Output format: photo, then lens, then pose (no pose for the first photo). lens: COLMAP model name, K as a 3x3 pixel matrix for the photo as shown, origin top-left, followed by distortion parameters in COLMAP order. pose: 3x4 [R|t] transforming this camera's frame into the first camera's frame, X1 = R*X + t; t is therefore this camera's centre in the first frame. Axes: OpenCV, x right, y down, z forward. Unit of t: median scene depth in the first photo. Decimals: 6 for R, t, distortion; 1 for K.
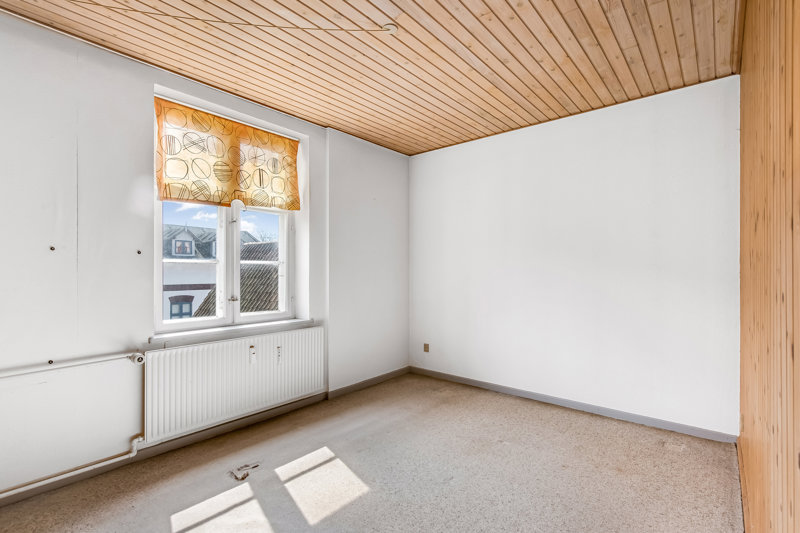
lens RADIAL K [[398.6, 0, 402.5], [0, 398.6, 266.7], [0, 0, 1]] dist [0.015241, 0.001698]
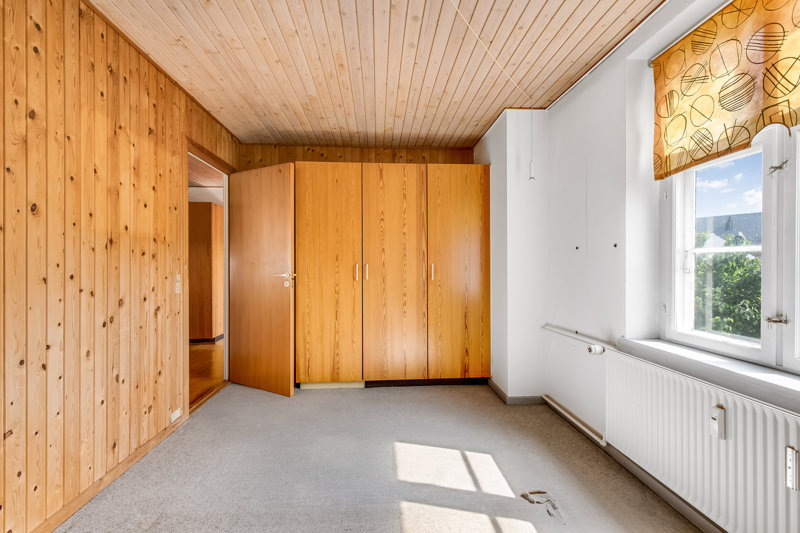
lens RADIAL K [[356.9, 0, 404.2], [0, 356.9, 265.1], [0, 0, 1]] dist [-0.000849, 0.001541]
pose [[-0.740529, 0.002638, -0.672020, 0.270780], [0.006950, 0.999969, -0.003733, 0.010409], [0.671989, -0.007435, -0.740524, 1.144584]]
